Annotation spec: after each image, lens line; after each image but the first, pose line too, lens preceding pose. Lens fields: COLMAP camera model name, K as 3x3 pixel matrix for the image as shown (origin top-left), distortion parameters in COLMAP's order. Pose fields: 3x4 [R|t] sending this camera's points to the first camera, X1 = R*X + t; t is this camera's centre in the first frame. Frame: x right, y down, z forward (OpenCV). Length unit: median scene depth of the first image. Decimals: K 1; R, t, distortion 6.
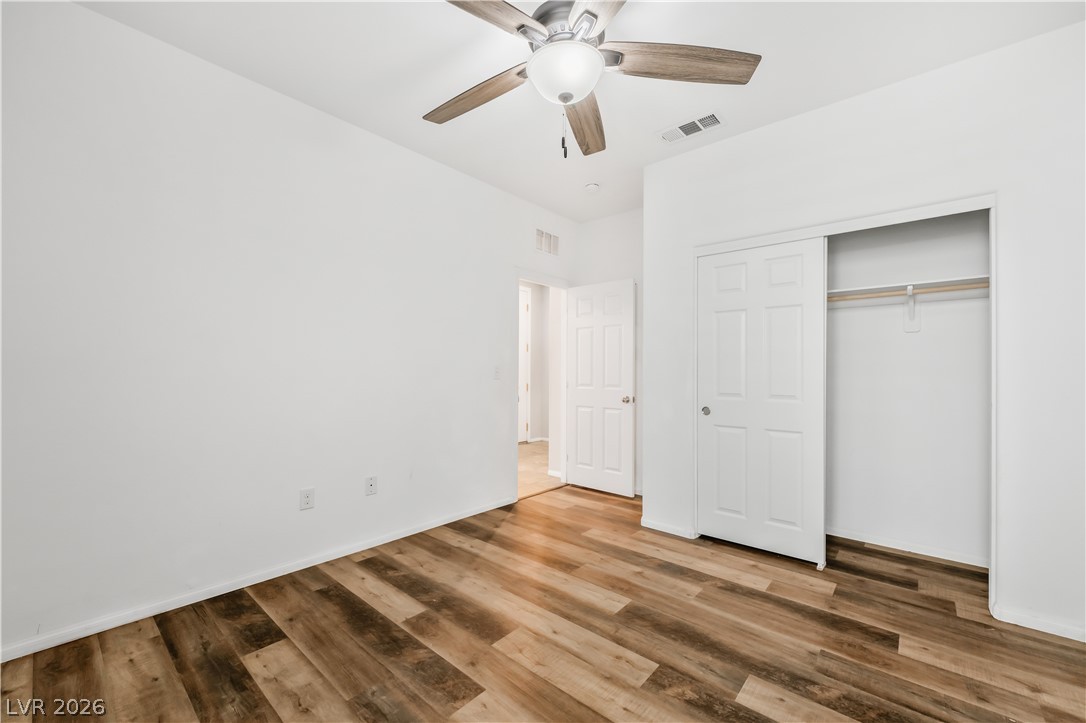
lens RADIAL K [[443.4, 0, 548.2], [0, 443.4, 364.5], [0, 0, 1]] dist [0.000332, 0.000017]
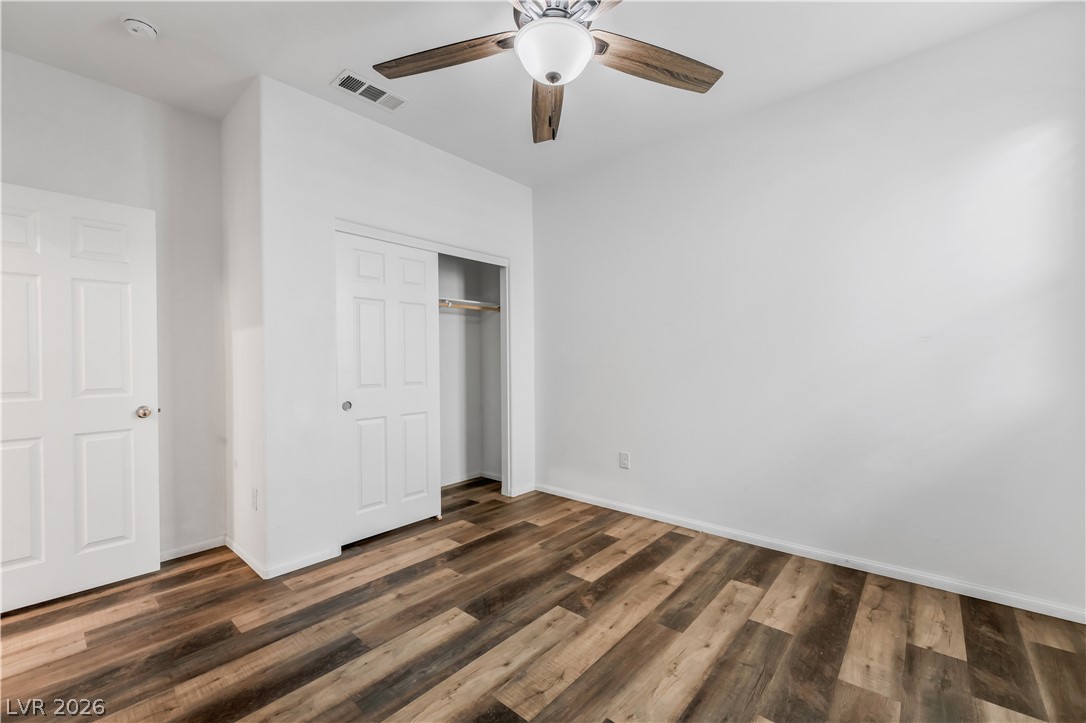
lens RADIAL K [[443.4, 0, 548.2], [0, 443.4, 364.5], [0, 0, 1]] dist [0.000332, 0.000017]
pose [[-0.005043, -0.013991, 0.999889, -0.809505], [-0.004723, 0.999891, 0.013967, 0.008944], [-0.999976, -0.004652, -0.005108, 0.894588]]
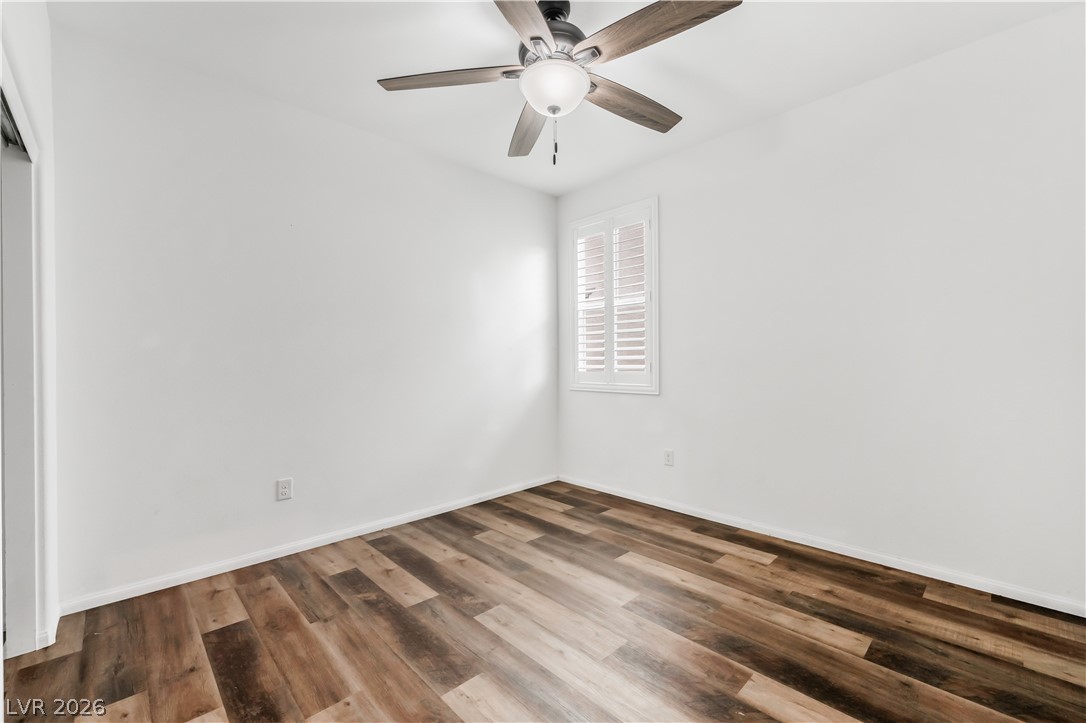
lens RADIAL K [[443.4, 0, 548.2], [0, 443.4, 364.5], [0, 0, 1]] dist [0.000332, 0.000017]
pose [[-0.995443, 0.000972, 0.095349, -0.042671], [0.000670, 0.999995, -0.003201, 0.028474], [-0.095352, -0.003122, -0.995439, 1.827344]]
